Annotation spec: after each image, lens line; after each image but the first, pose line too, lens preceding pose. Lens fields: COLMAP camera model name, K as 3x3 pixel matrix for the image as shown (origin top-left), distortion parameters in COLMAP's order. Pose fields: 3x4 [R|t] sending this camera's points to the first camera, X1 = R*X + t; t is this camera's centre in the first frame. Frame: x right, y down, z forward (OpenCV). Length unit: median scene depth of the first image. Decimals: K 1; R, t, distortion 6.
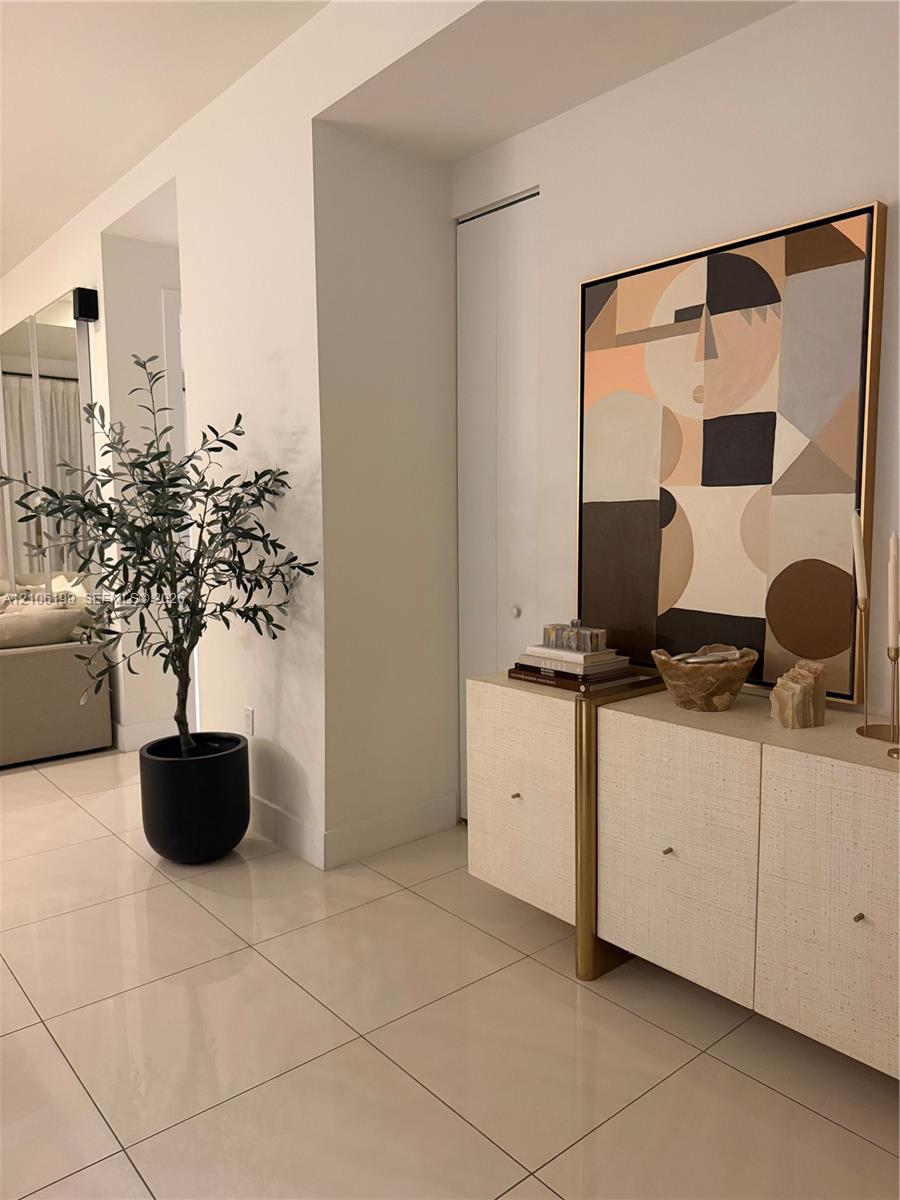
lens RADIAL K [[830.6, 0, 443.3], [0, 830.6, 601.6], [0, 0, 1]] dist [0.050804, -0.070721]
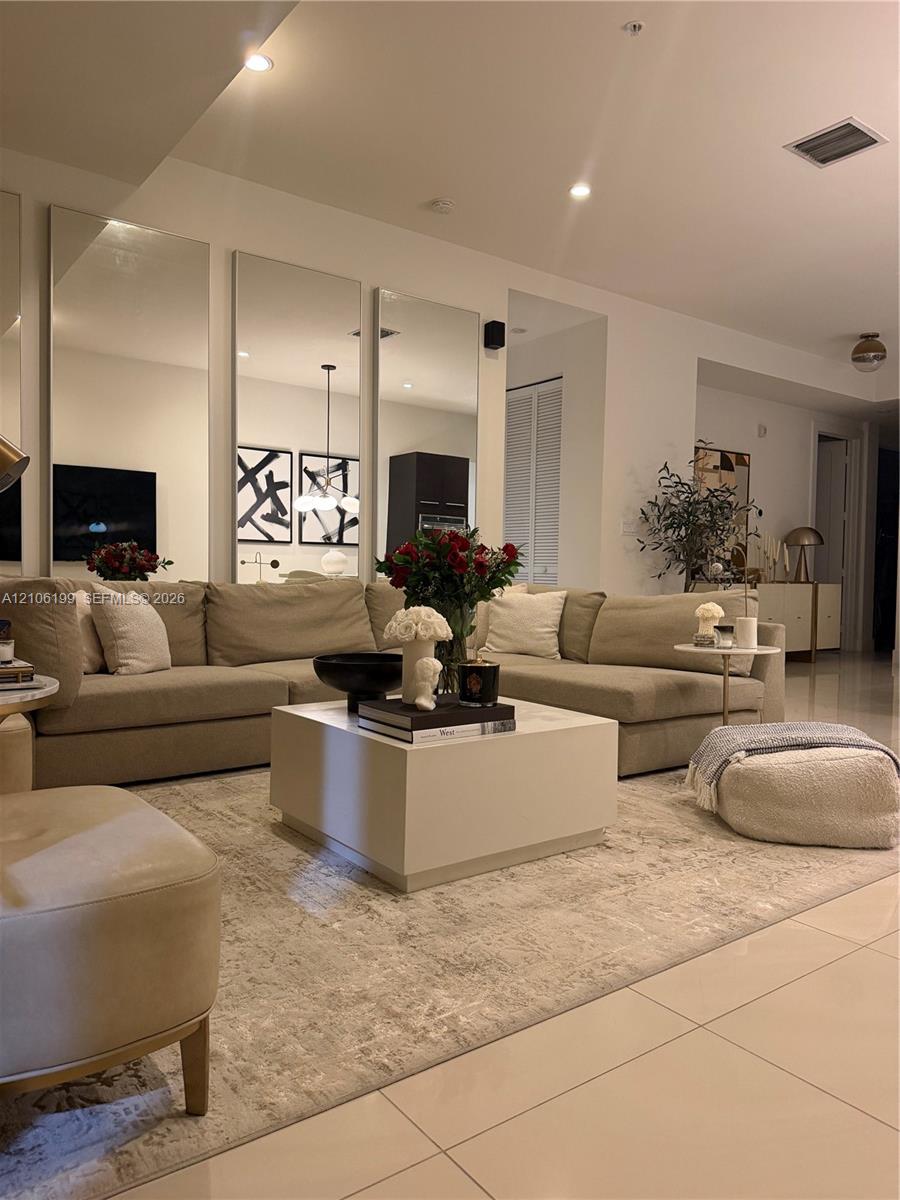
lens RADIAL K [[830.6, 0, 451.0], [0, 830.6, 598.8], [0, 0, 1]] dist [0.050804, -0.070721]
pose [[0.077601, -0.021348, 0.996756, -3.186990], [0.094100, 0.995464, 0.013994, 0.024685], [-0.992534, 0.092708, 0.079258, 1.904187]]
